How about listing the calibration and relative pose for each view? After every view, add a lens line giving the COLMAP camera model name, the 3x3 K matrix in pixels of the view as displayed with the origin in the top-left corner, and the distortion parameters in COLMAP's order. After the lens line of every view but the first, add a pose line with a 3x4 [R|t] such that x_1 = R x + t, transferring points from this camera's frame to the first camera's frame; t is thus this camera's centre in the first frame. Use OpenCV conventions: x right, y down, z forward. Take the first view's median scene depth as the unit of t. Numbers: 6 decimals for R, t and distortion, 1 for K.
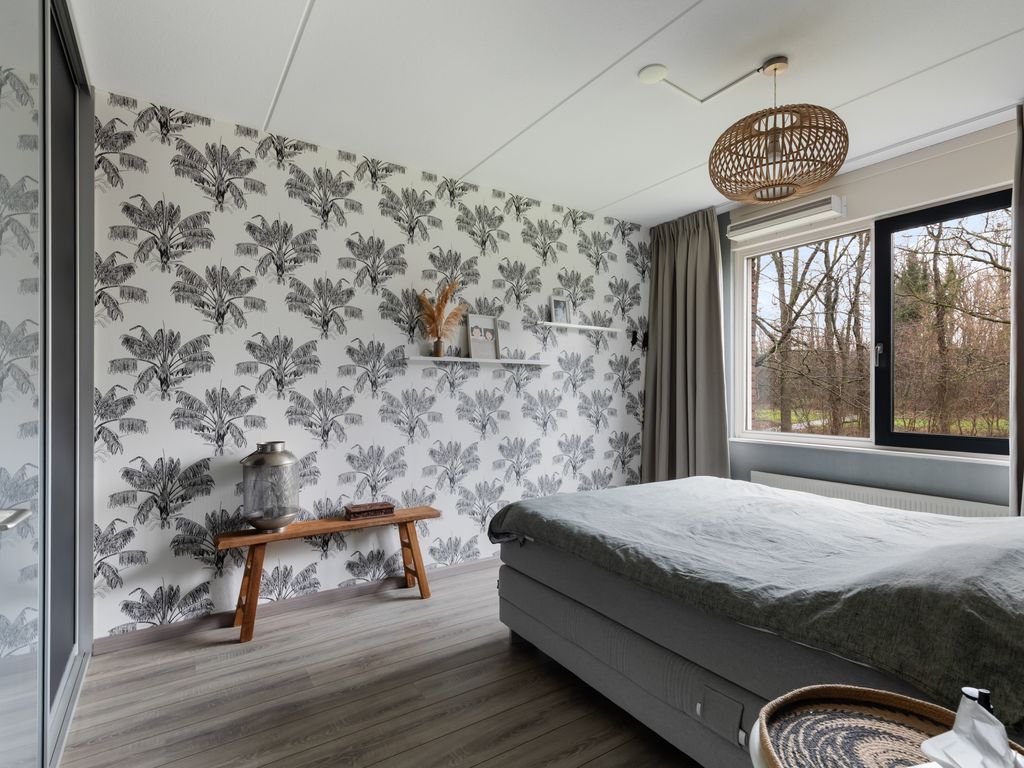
lens RADIAL K [[517.6, 0, 510.5], [0, 517.6, 391.8], [0, 0, 1]] dist [0.003729, -0.000256]
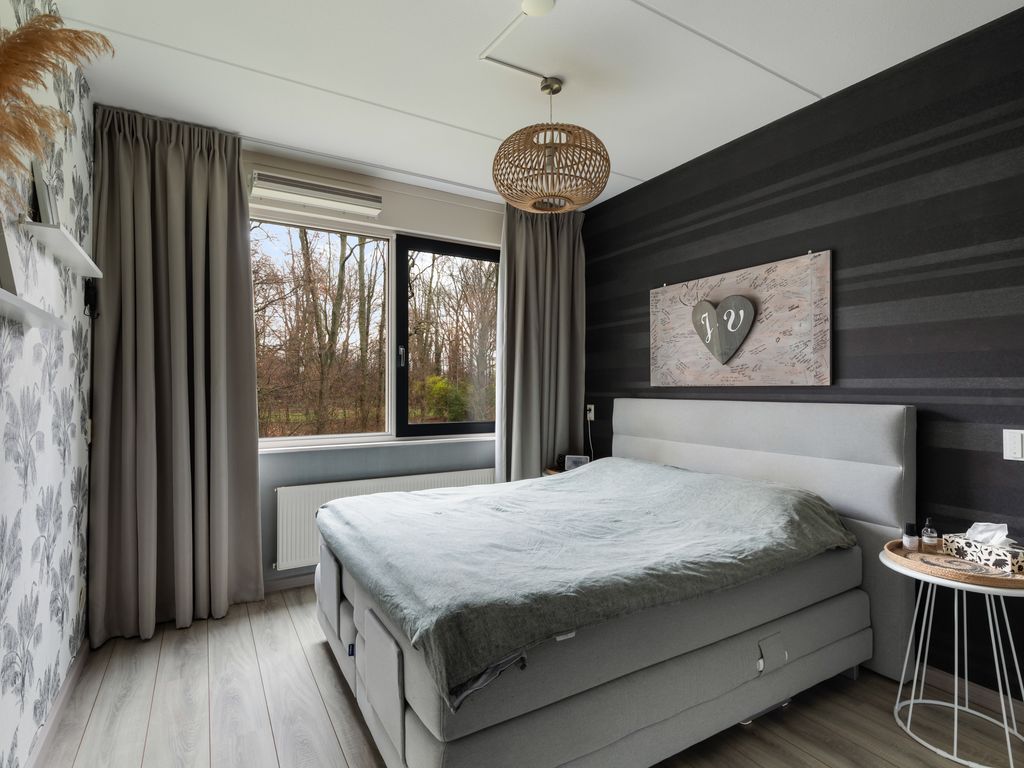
lens RADIAL K [[517.6, 0, 510.5], [0, 517.6, 391.8], [0, 0, 1]] dist [0.003729, -0.000256]
pose [[0.046899, -0.008726, 0.998862, -0.603152], [-0.000190, 0.999962, 0.008744, -0.006375], [-0.998900, -0.000600, 0.046895, 1.104853]]
